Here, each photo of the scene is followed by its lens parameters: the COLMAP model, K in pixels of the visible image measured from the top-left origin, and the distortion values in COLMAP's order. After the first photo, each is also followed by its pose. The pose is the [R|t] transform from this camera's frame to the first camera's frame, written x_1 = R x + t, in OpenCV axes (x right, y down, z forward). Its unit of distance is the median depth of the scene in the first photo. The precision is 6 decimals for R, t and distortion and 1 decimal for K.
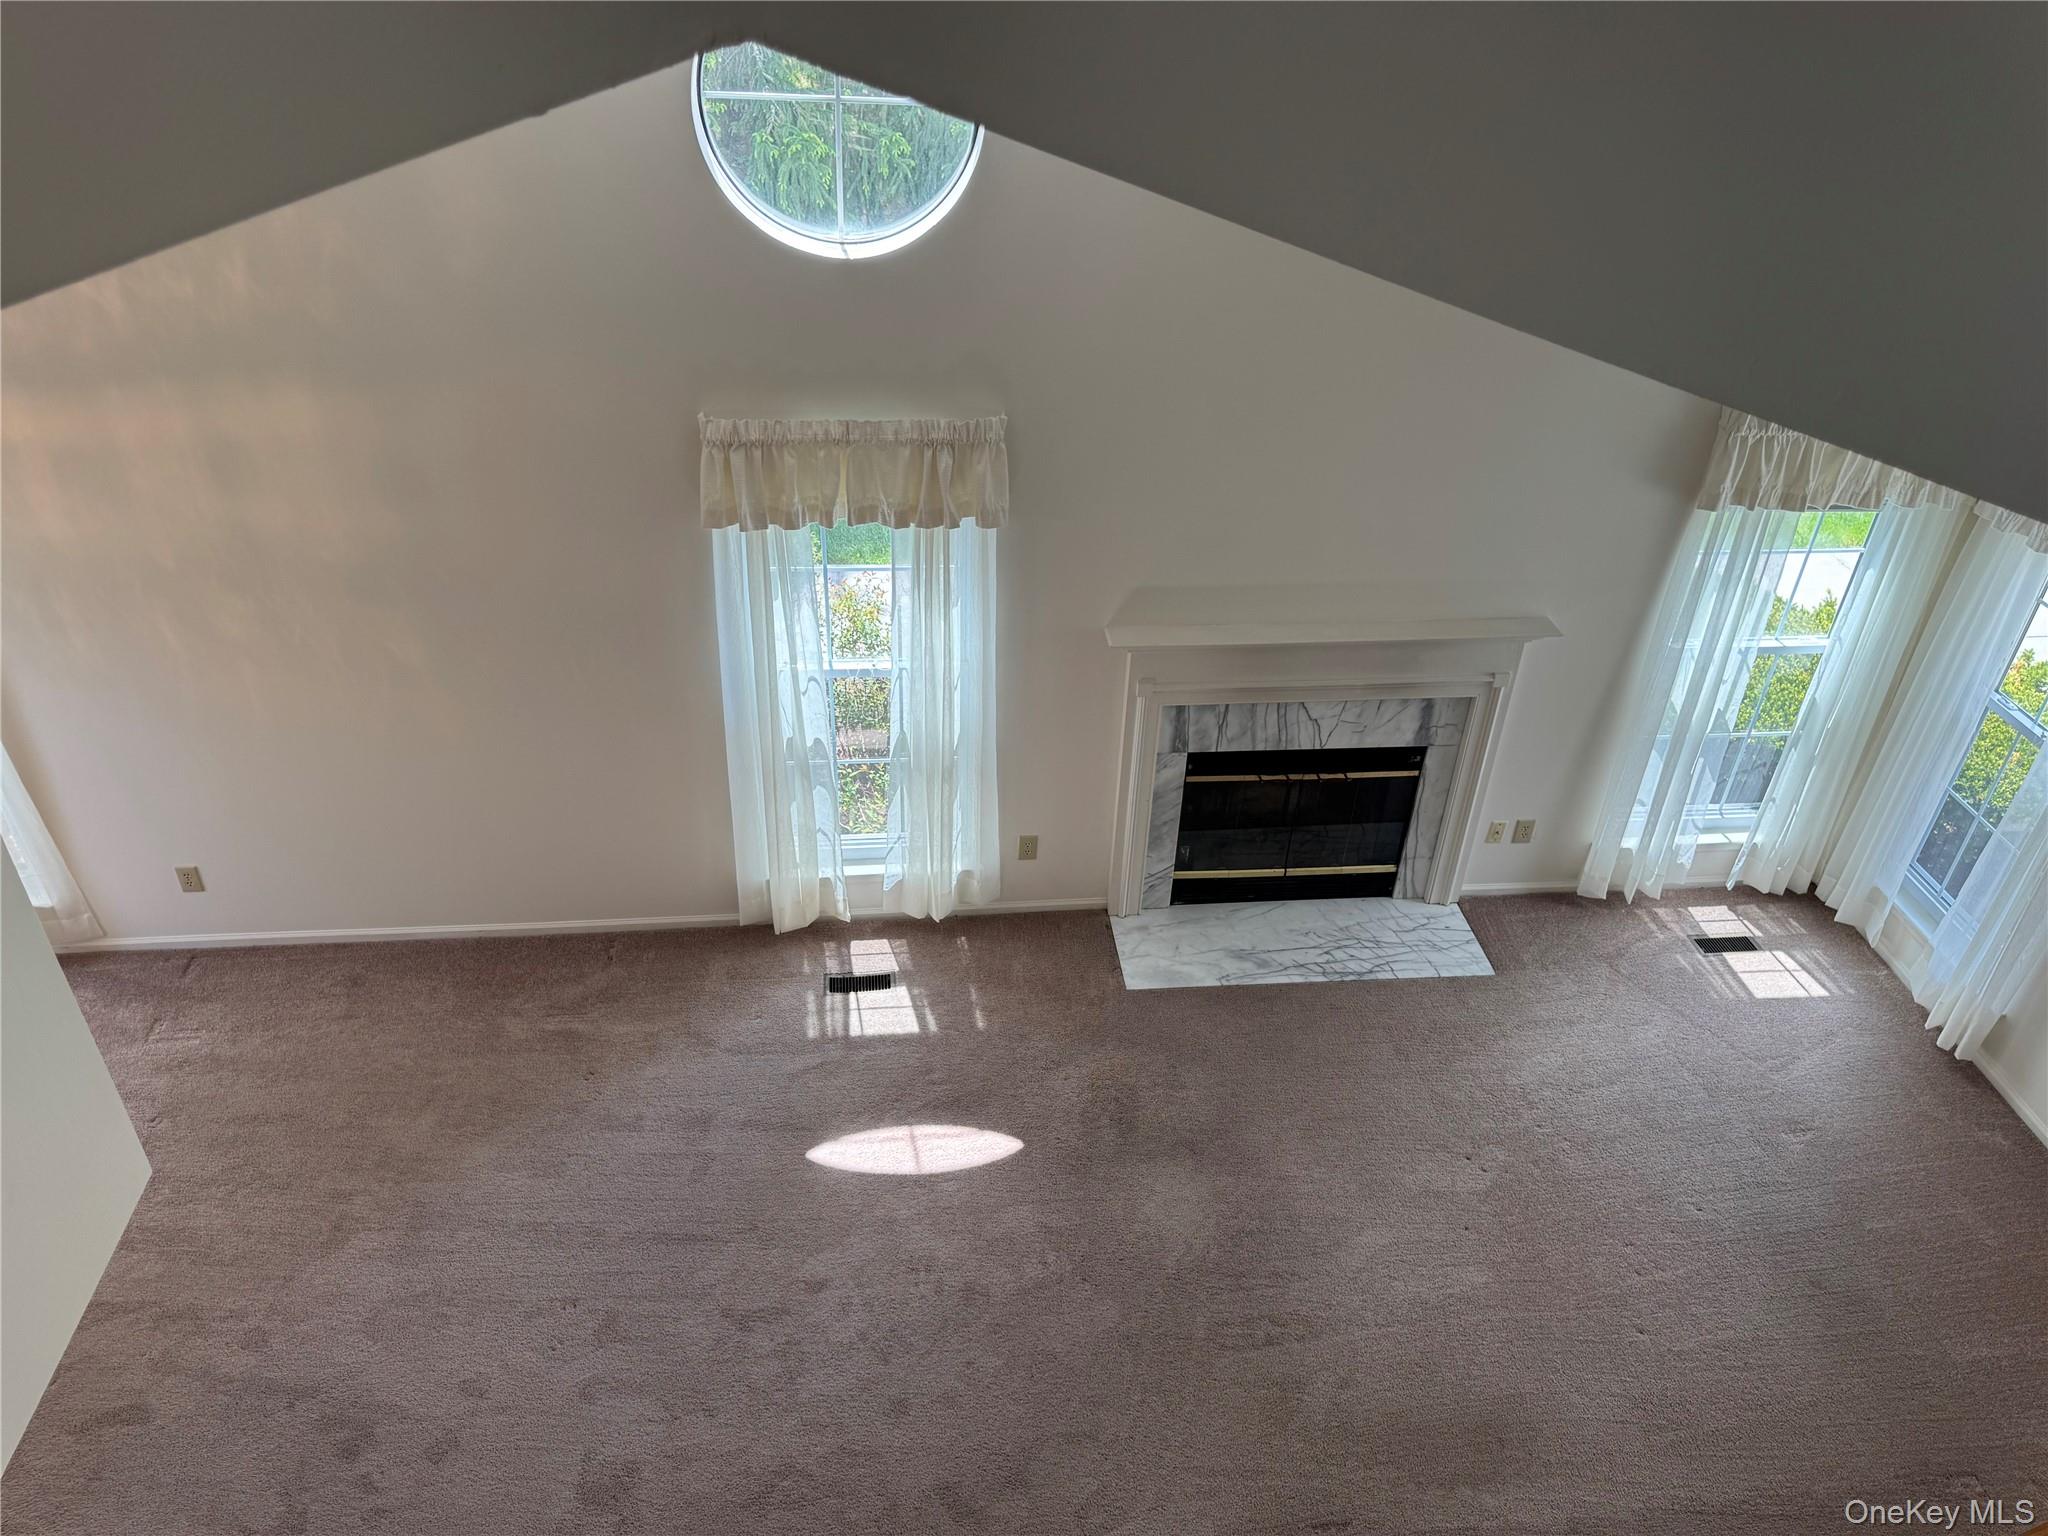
lens RADIAL K [[1446.9, 0, 1037.6], [0, 1446.9, 765.1], [0, 0, 1]] dist [0.089762, -0.125515]
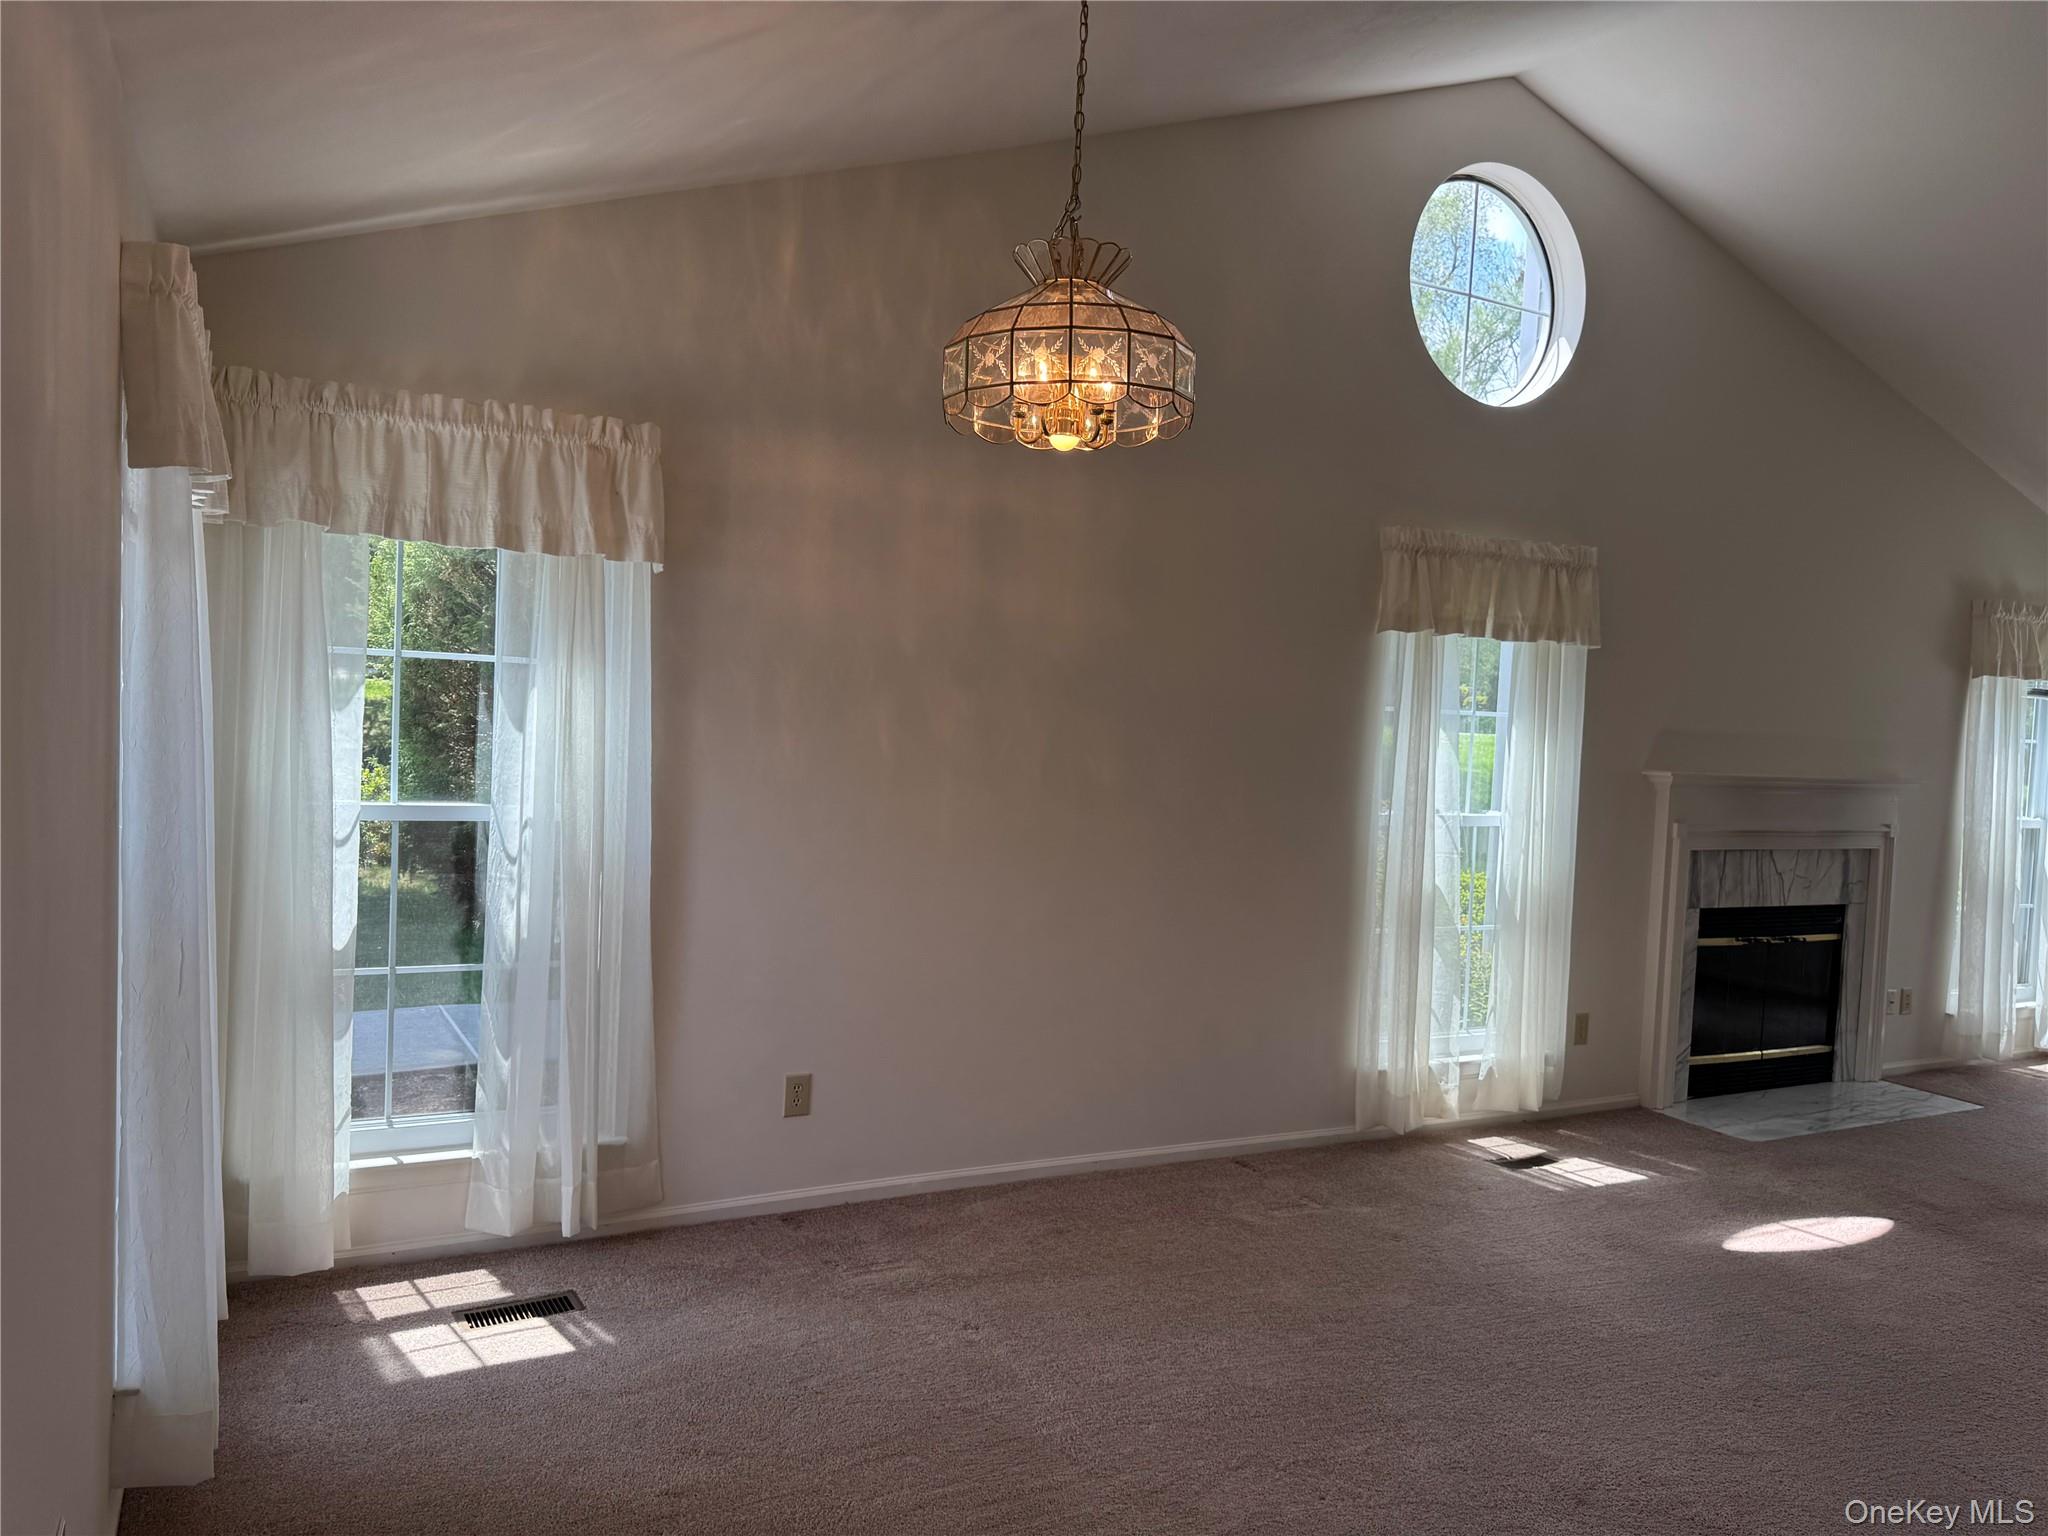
lens RADIAL K [[1469.0, 0, 998.6], [0, 1469.0, 773.6], [0, 0, 1]] dist [0.009397, -0.002851]
pose [[0.932397, -0.013656, 0.361179, -0.738435], [0.195253, 0.859957, -0.471541, 0.305173], [-0.304159, 0.510184, 0.804487, 0.261503]]
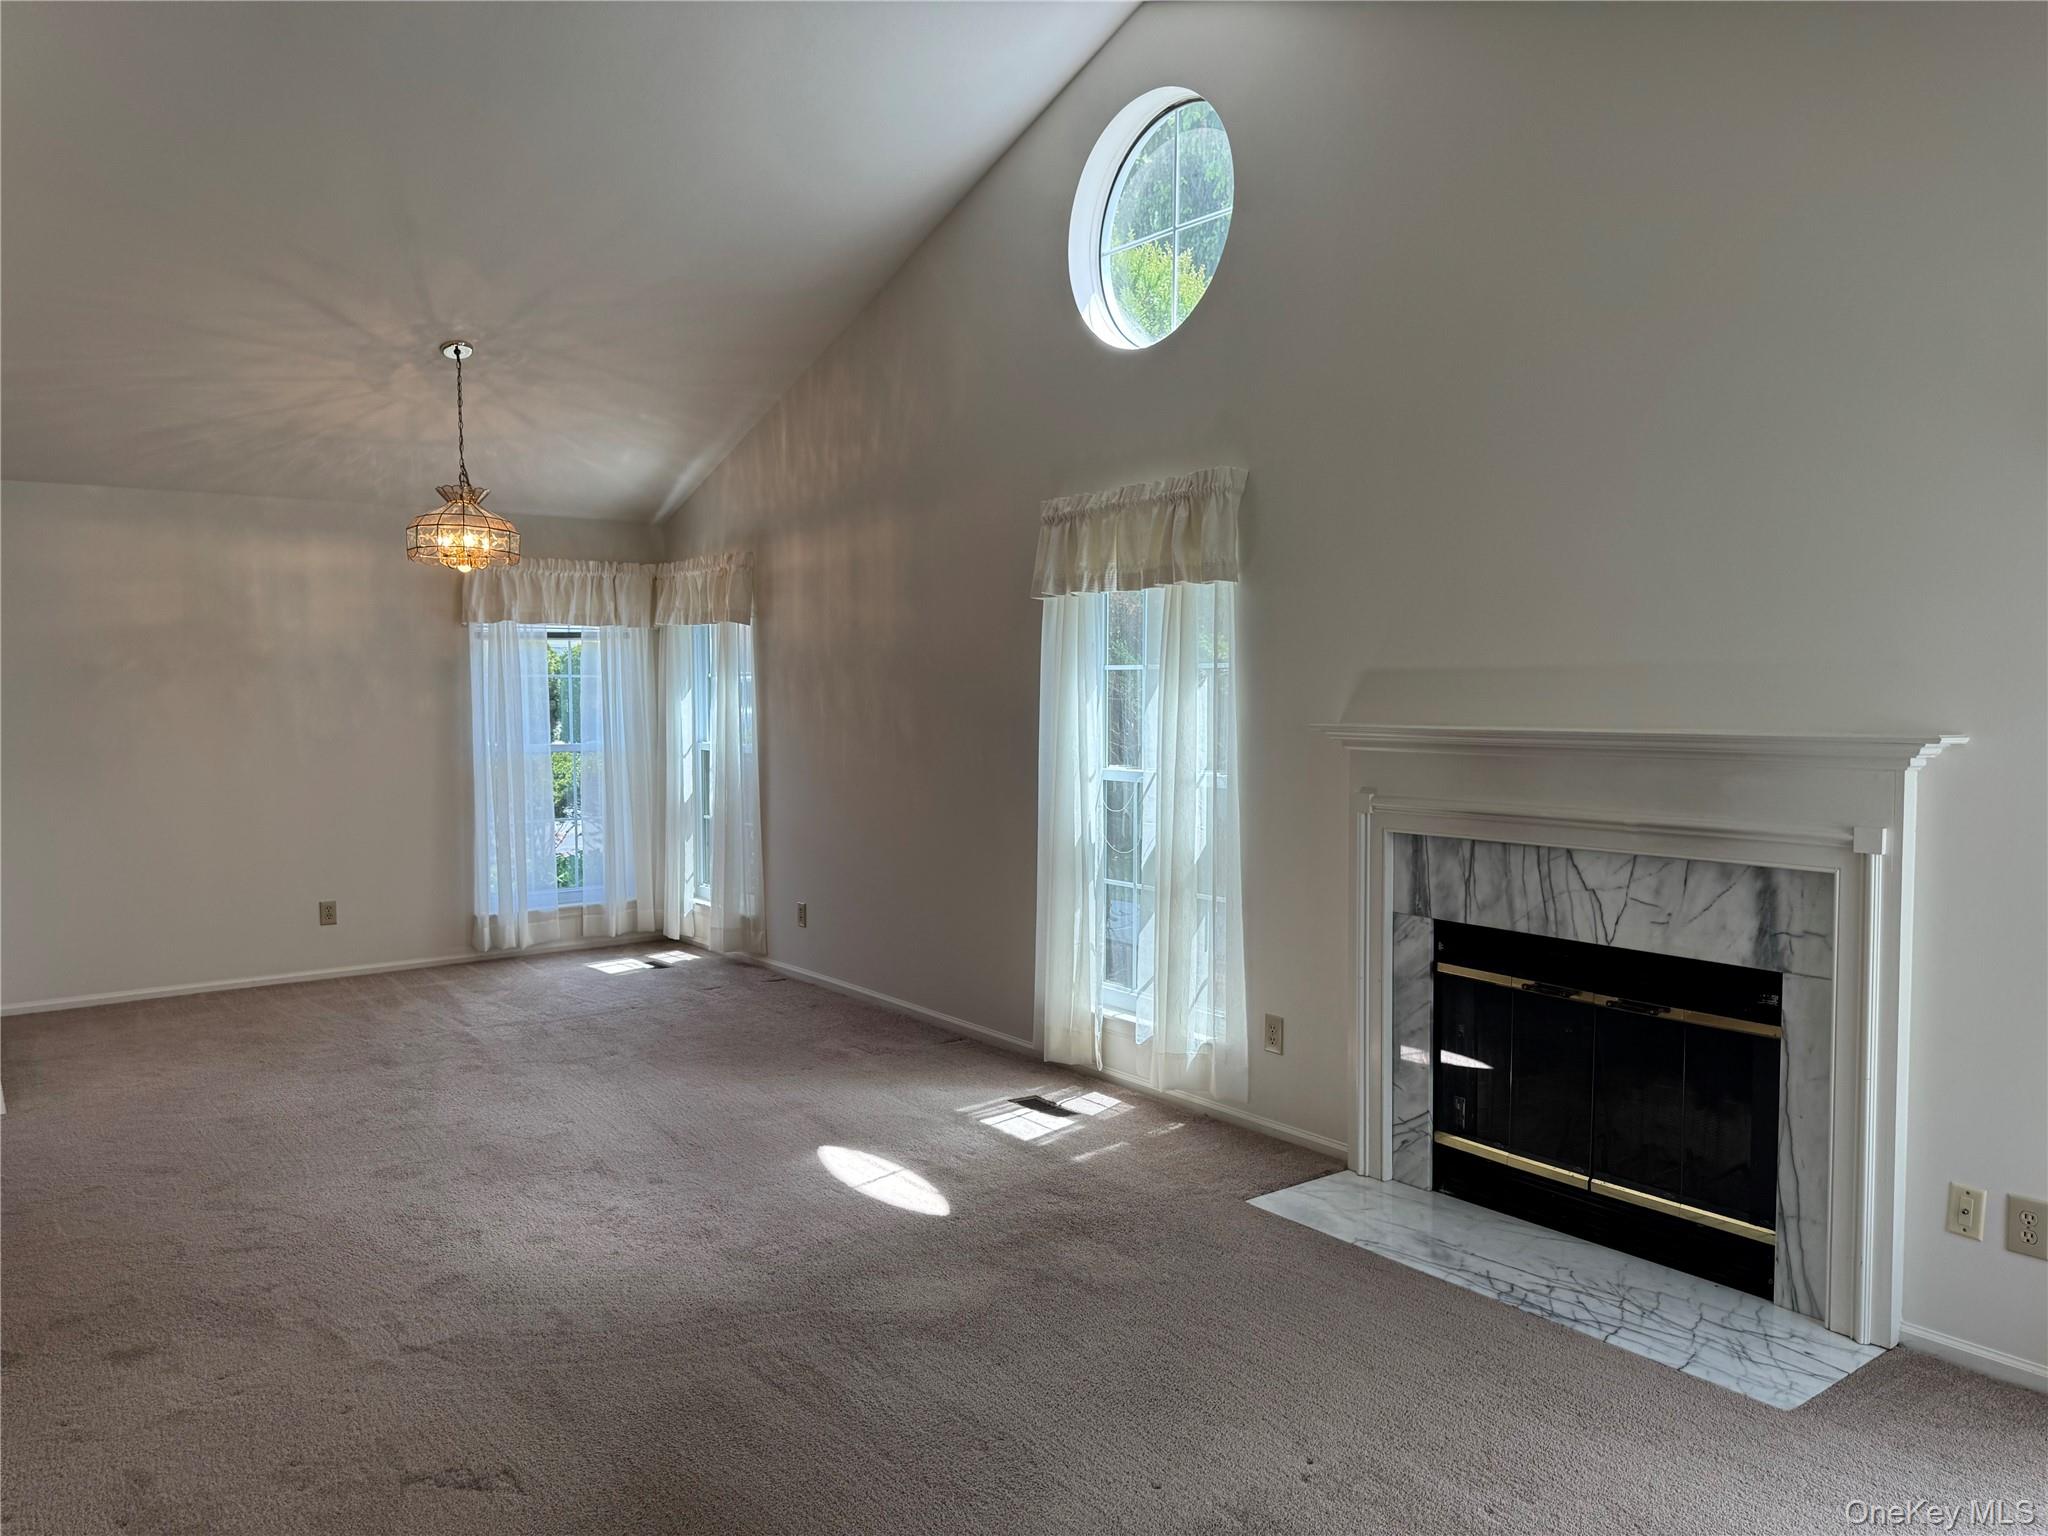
lens RADIAL K [[1444.1, 0, 1008.4], [0, 1444.1, 750.5], [0, 0, 1]] dist [0.162845, -0.336851]
pose [[0.506379, -0.004040, -0.862302, 0.632388], [-0.464504, 0.841227, -0.276717, 0.223255], [0.726510, 0.540666, 0.424104, 0.488043]]
